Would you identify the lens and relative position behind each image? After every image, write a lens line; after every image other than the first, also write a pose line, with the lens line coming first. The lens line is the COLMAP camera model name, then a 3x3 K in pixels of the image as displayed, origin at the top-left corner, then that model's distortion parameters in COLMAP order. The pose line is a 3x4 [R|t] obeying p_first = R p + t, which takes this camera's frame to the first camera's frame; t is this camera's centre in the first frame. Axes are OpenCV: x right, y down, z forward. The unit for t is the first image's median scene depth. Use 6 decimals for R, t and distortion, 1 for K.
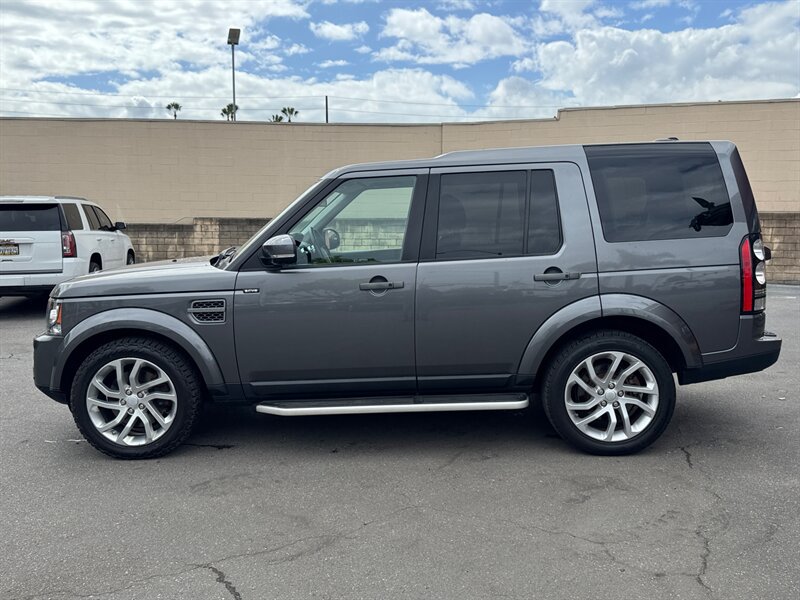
lens RADIAL K [[740.7, 0, 400.0], [0, 740.7, 300.0], [0, 0, 1]] dist [0.143845, -0.283923]
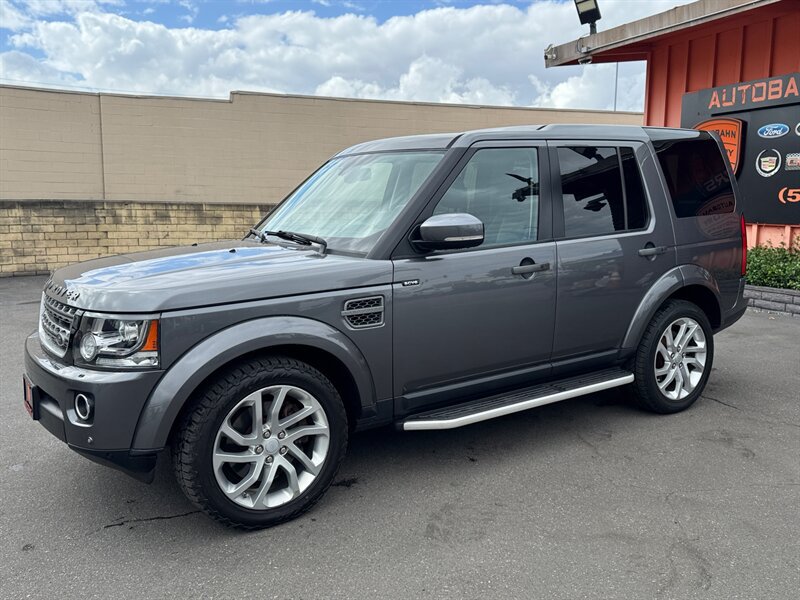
lens RADIAL K [[707.5, 0, 400.0], [0, 707.5, 300.0], [0, 0, 1]] dist [0.130095, -0.218478]
pose [[0.812402, -0.074516, 0.578317, -0.648965], [0.061395, 0.997219, 0.042246, -0.026469], [-0.579856, 0.001185, 0.814718, 0.375419]]
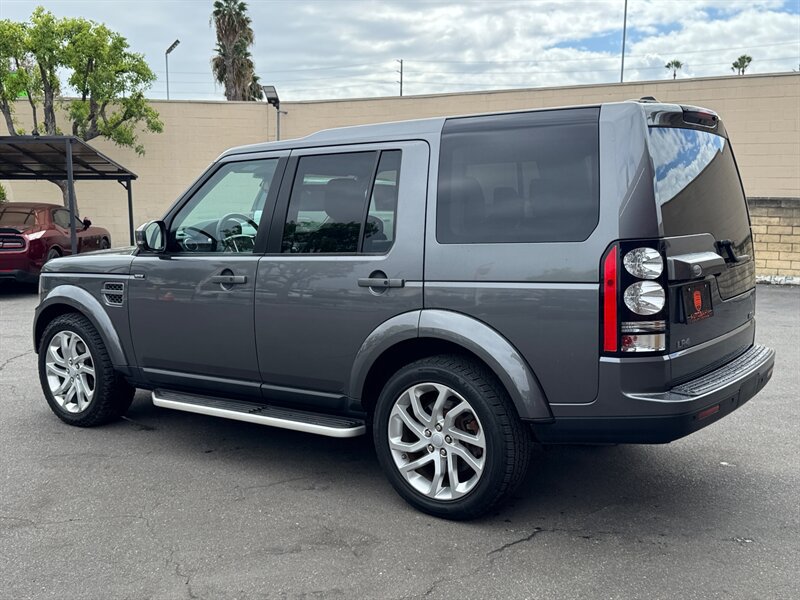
lens RADIAL K [[849.6, 0, 400.0], [0, 849.6, 300.0], [0, 0, 1]] dist [0.196650, -0.420536]
pose [[0.821593, 0.078885, -0.564590, 0.734684], [-0.071235, 0.996823, 0.035615, -0.045849], [0.565606, 0.010958, 0.824603, 0.241403]]
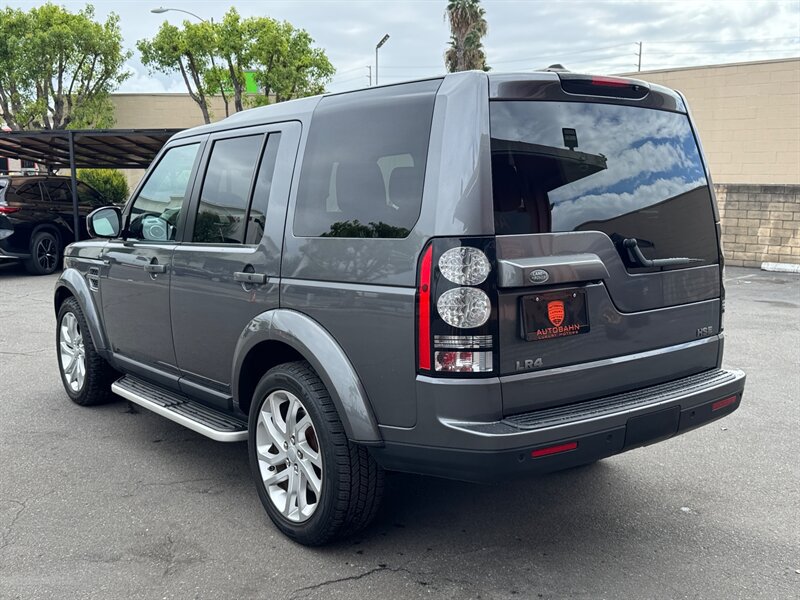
lens RADIAL K [[829.8, 0, 400.0], [0, 829.8, 300.0], [0, 0, 1]] dist [0.180925, -0.359897]
pose [[0.632513, 0.117924, -0.765521, 0.922823], [-0.093375, 0.992743, 0.075775, -0.084041], [0.768901, 0.023552, 0.638934, 0.569237]]
